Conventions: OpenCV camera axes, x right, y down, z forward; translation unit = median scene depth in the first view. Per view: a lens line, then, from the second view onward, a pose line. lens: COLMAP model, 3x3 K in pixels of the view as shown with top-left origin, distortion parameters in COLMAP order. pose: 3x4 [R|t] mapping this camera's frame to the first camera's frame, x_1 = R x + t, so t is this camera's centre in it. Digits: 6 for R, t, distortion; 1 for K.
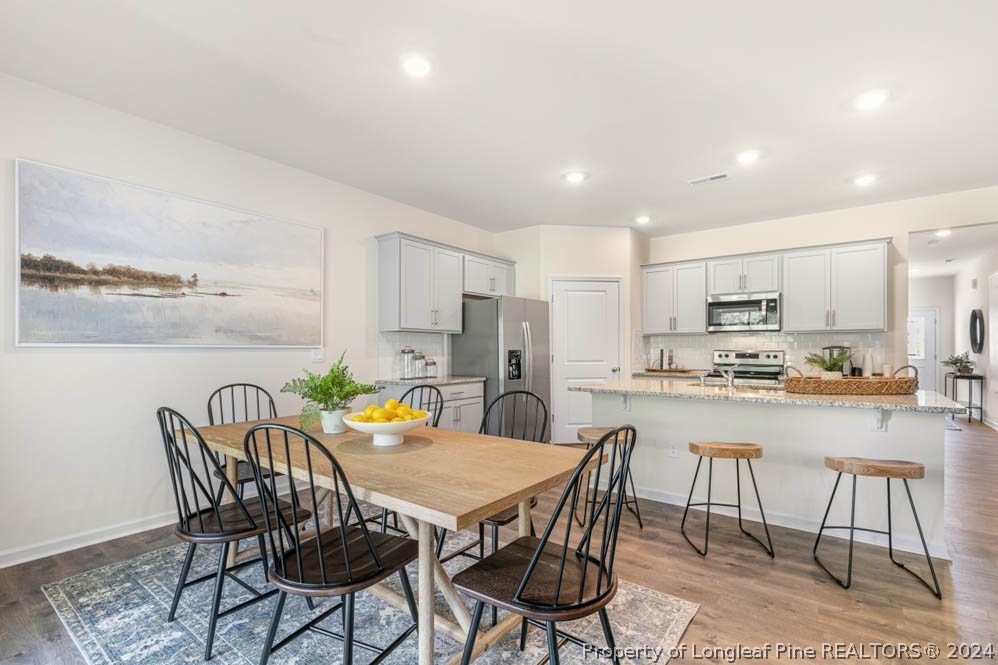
lens RADIAL K [[454.1, 0, 501.8], [0, 454.1, 346.6], [0, 0, 1]] dist [0.000209, -0.000035]
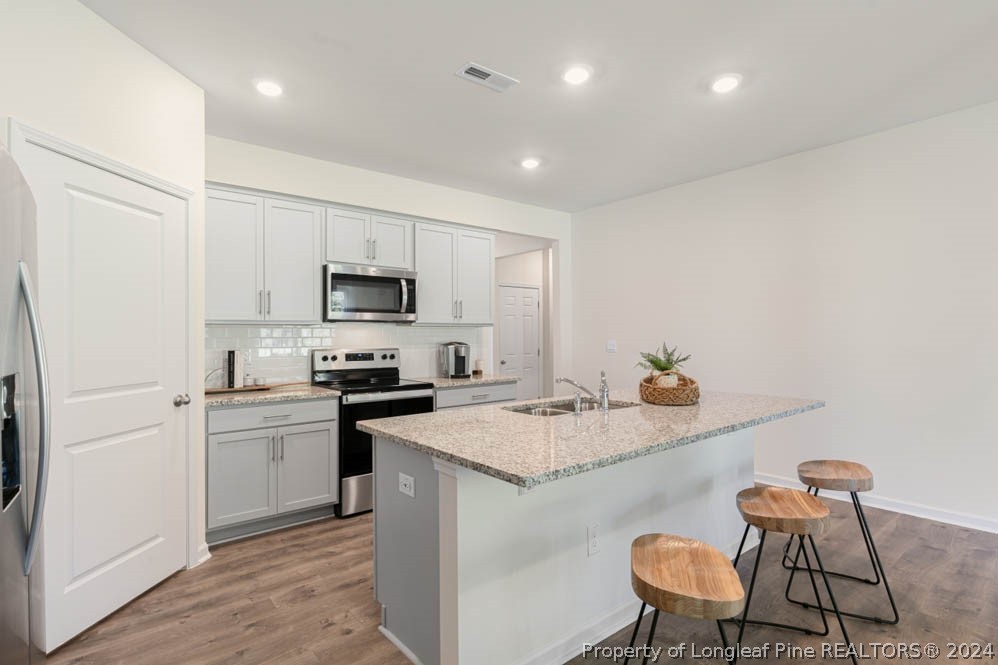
lens RADIAL K [[499.1, 0, 499.0], [0, 499.1, 332.5], [0, 0, 1]] dist [0.000858, 0.000246]
pose [[0.231056, 0.008718, 0.972901, -0.186819], [0.002263, 0.999952, -0.009498, -0.011610], [-0.972938, 0.004396, 0.231025, 0.785937]]
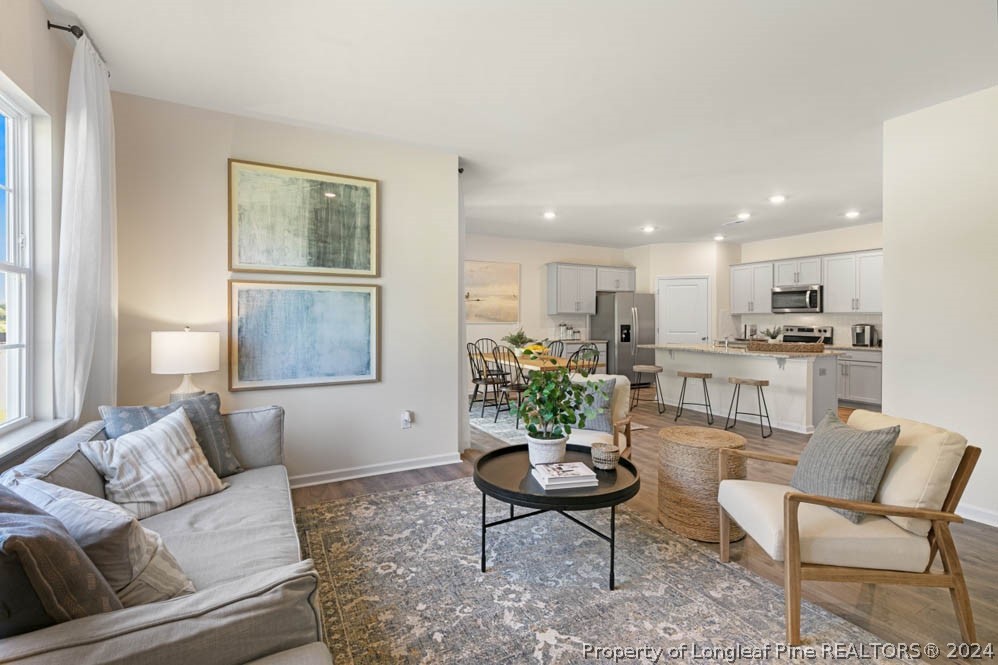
lens RADIAL K [[453.2, 0, 507.8], [0, 453.2, 321.5], [0, 0, 1]] dist [0.003478, 0.000297]
pose [[0.909320, 0.005802, -0.416057, 0.370649], [-0.001600, 0.999944, 0.010447, -0.023512], [0.416095, -0.008834, 0.909278, -0.791650]]
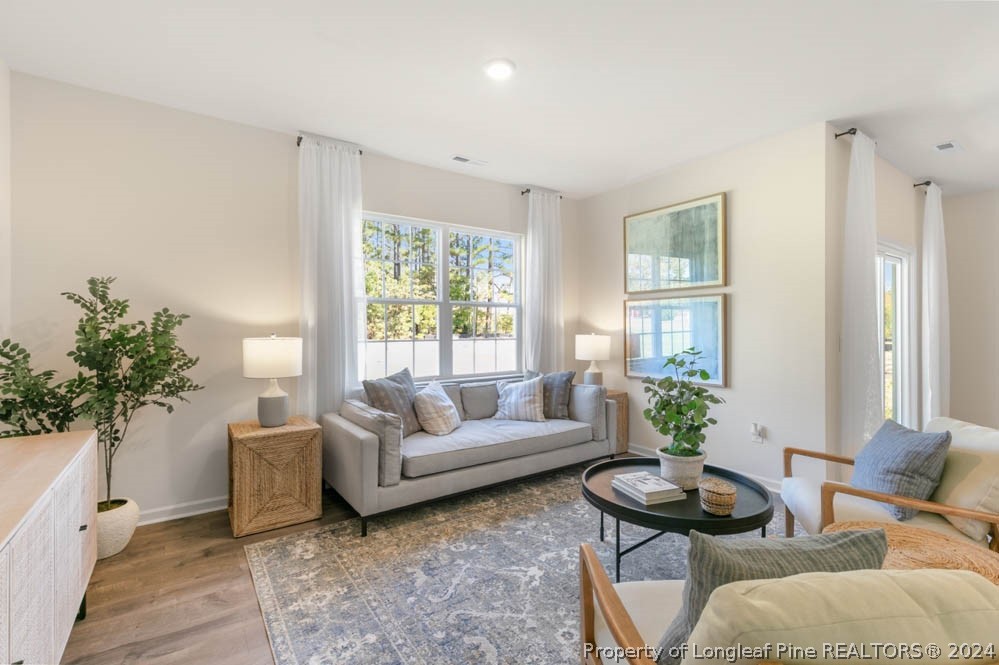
lens RADIAL K [[452.1, 0, 499.5], [0, 452.1, 332.5], [0, 0, 1]] dist [0.001739, 0.000046]
pose [[-0.298954, 0.011808, -0.954194, 0.743600], [0.006596, 0.999925, 0.010307, -0.019637], [0.954245, -0.003212, -0.299010, -0.292570]]
